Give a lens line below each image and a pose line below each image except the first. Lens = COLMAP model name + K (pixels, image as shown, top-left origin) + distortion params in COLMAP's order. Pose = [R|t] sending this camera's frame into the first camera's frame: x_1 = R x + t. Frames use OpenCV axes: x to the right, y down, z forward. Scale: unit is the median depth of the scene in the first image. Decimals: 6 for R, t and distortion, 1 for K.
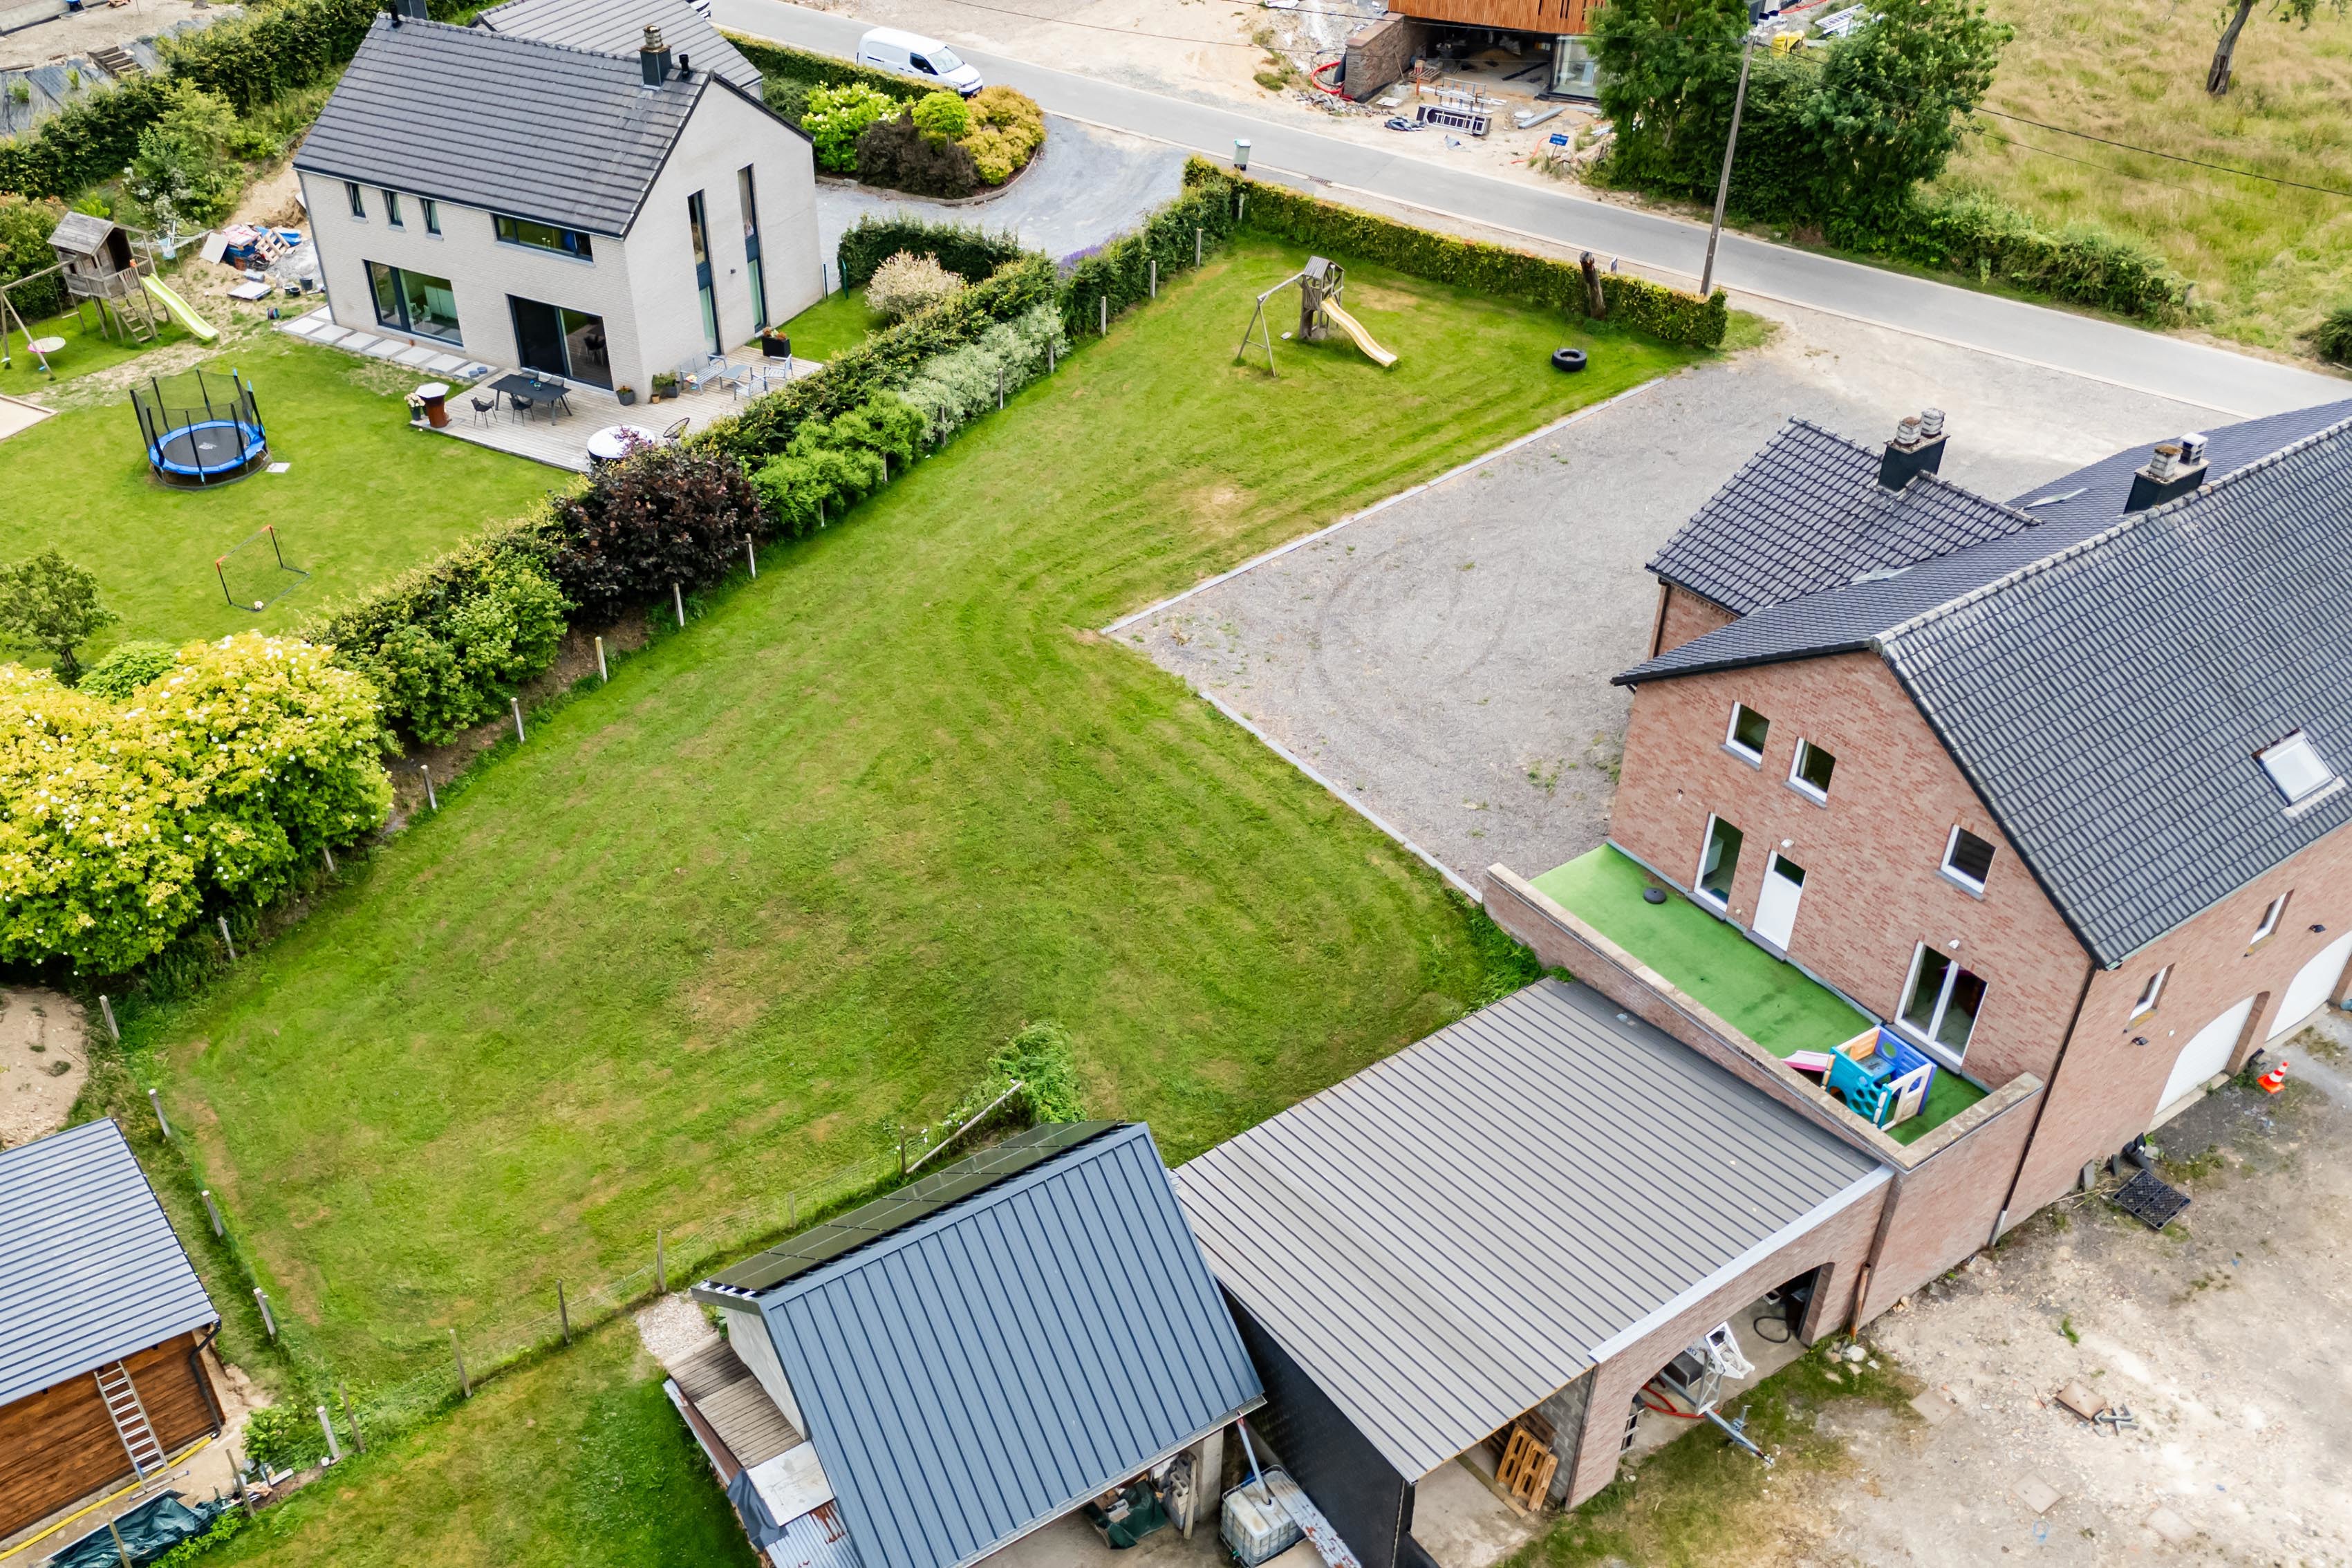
lens RADIAL K [[2034.2, 0, 1016.9], [0, 2034.2, 796.0], [0, 0, 1]] dist [0.072022, -0.067065]
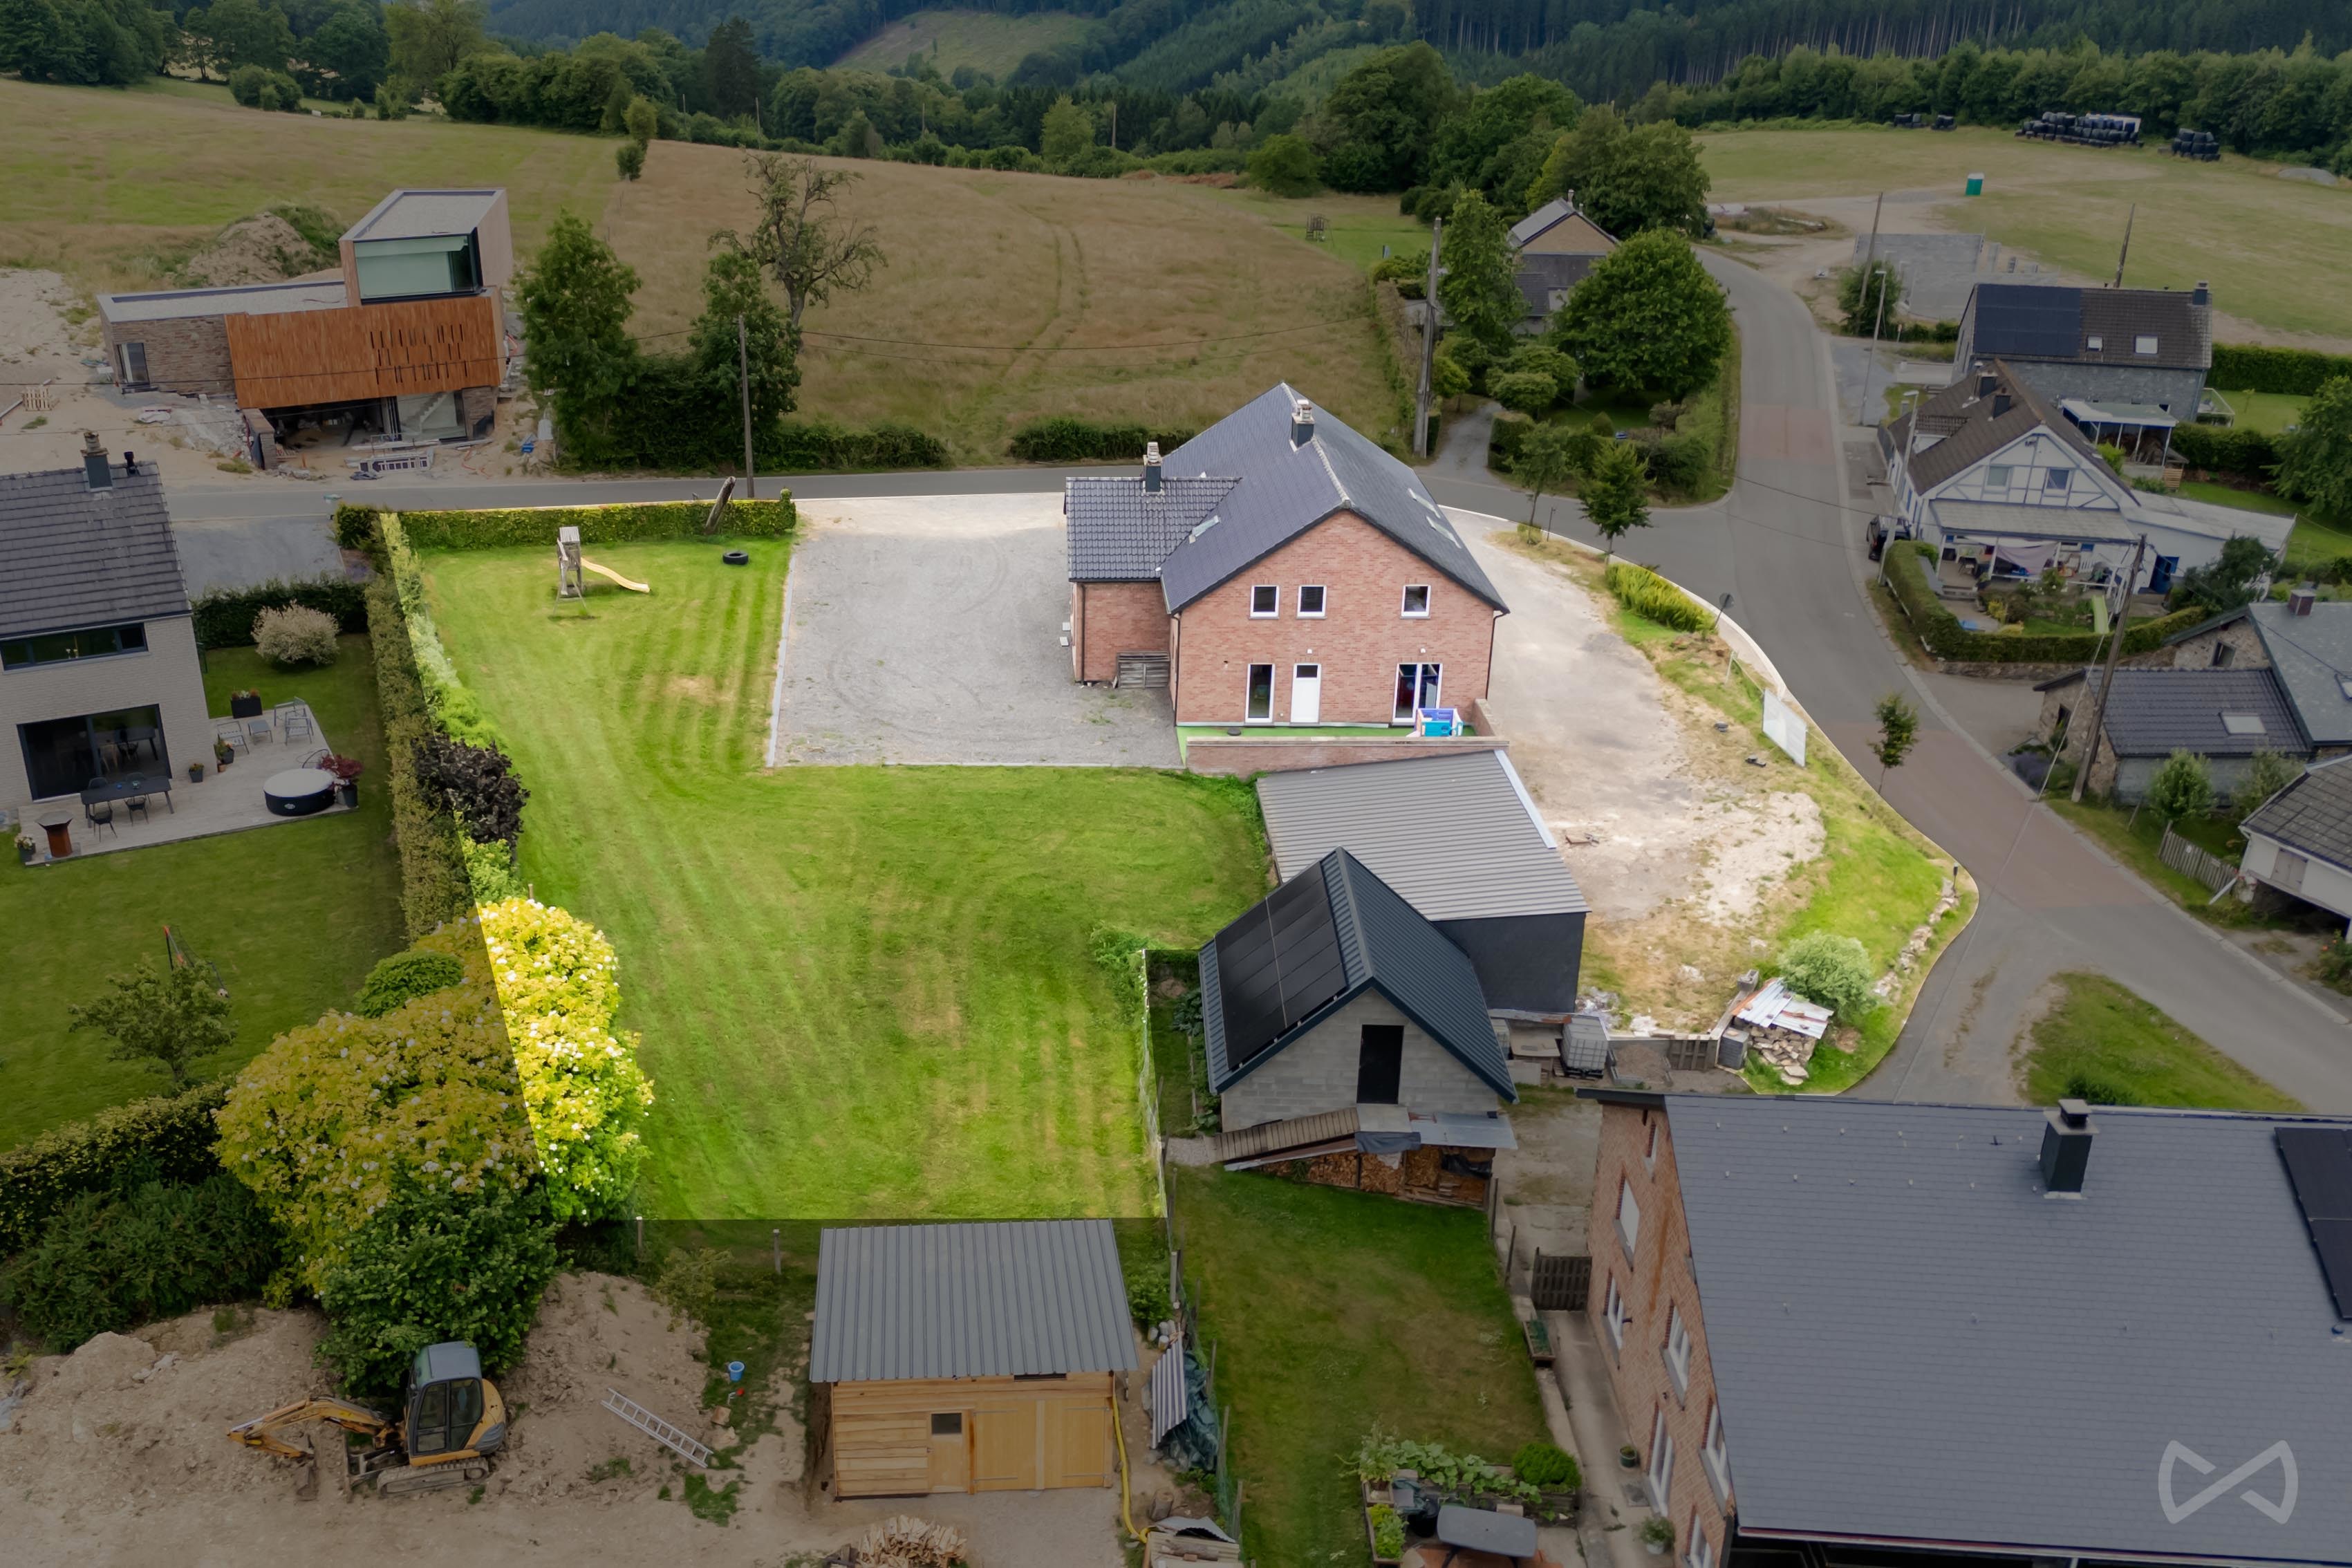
lens RADIAL K [[2034.2, 0, 1016.9], [0, 2034.2, 796.0], [0, 0, 1]] dist [0.072022, -0.067065]
pose [[0.552789, -0.314716, 0.771607, -0.804262], [0.479550, 0.877398, 0.014310, -0.008986], [-0.681510, 0.362114, 0.635938, 0.101535]]
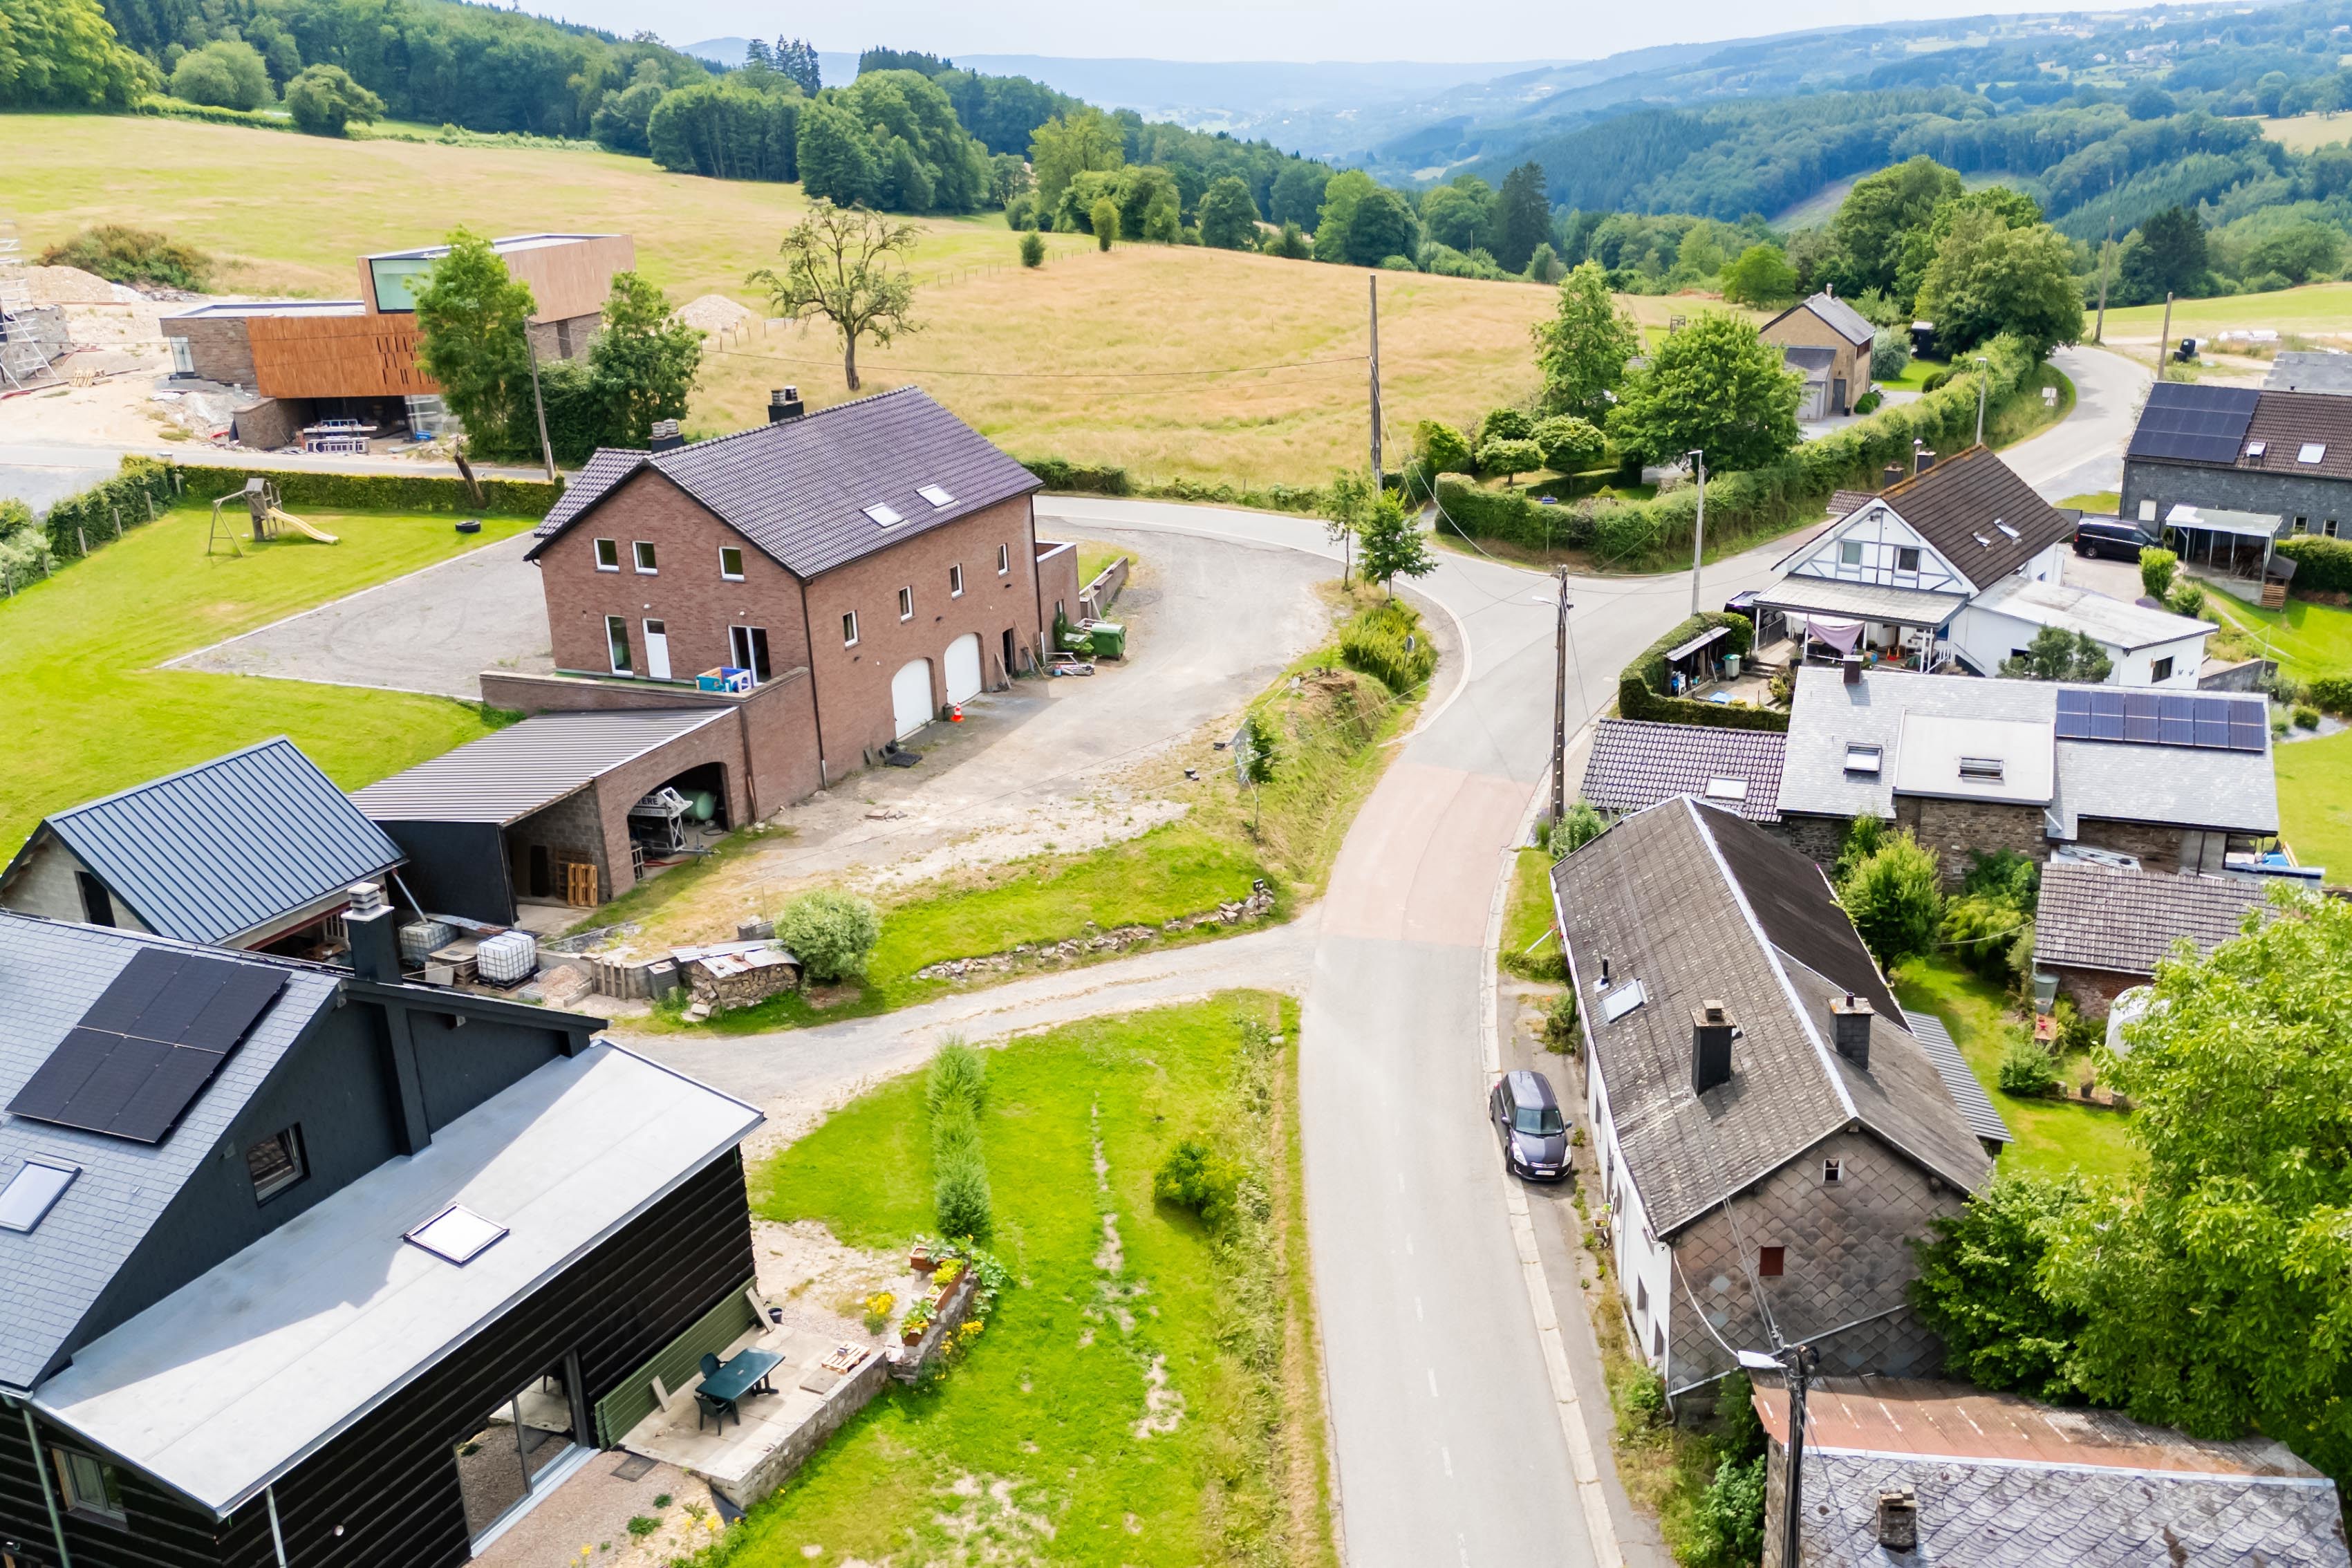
lens RADIAL K [[2045.1, 0, 1395.0], [0, 2045.1, 790.8], [0, 0, 1]] dist [0.077579, -0.074365]
pose [[0.772453, -0.193854, 0.604763, -0.170315], [0.365147, 0.914698, -0.173194, 0.520861], [-0.519601, 0.354611, 0.777346, -0.481036]]
